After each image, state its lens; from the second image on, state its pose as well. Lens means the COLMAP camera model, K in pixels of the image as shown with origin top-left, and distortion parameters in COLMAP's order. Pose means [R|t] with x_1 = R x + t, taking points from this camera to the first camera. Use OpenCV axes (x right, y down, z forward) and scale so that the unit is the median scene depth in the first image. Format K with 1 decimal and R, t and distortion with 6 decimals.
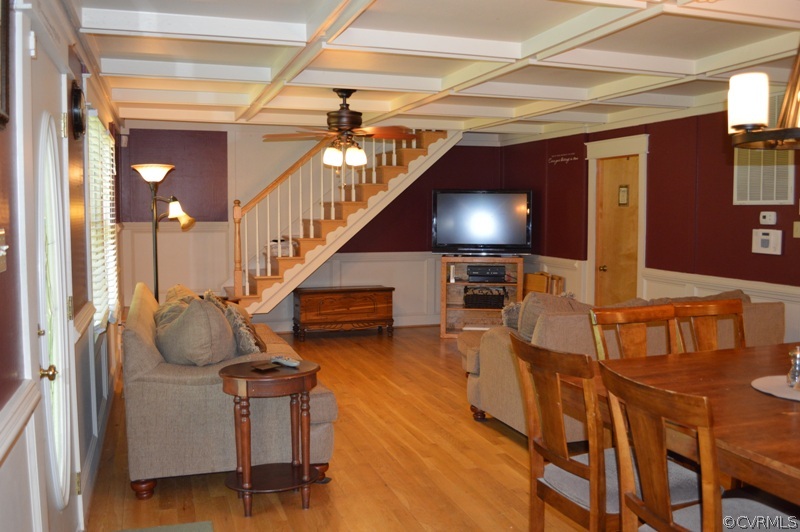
lens RADIAL K [[742.4, 0, 400.0], [0, 742.4, 266.0], [0, 0, 1]] dist [-0.063597, 0.000438]
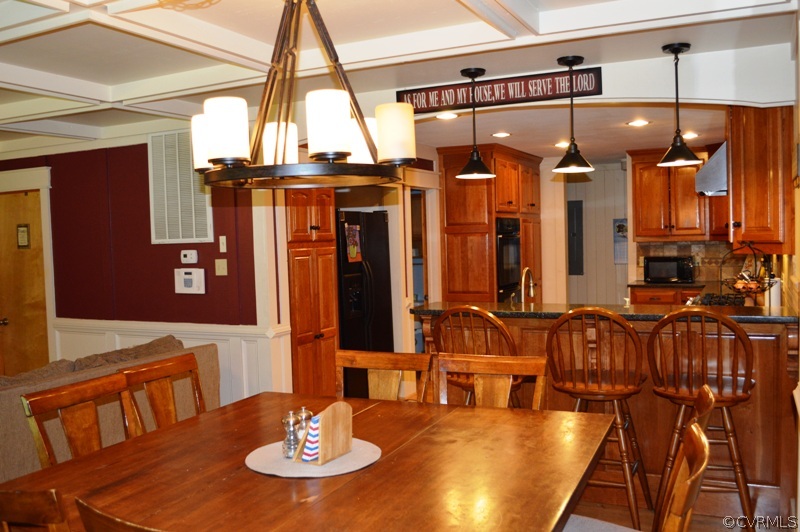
lens RADIAL K [[742.4, 0, 400.0], [0, 742.4, 266.0], [0, 0, 1]] dist [-0.063597, 0.000438]
pose [[0.703625, -0.050597, 0.708768, 0.005513], [0.083278, 0.996460, -0.011539, -0.017626], [-0.705675, 0.067144, 0.705347, 0.105514]]
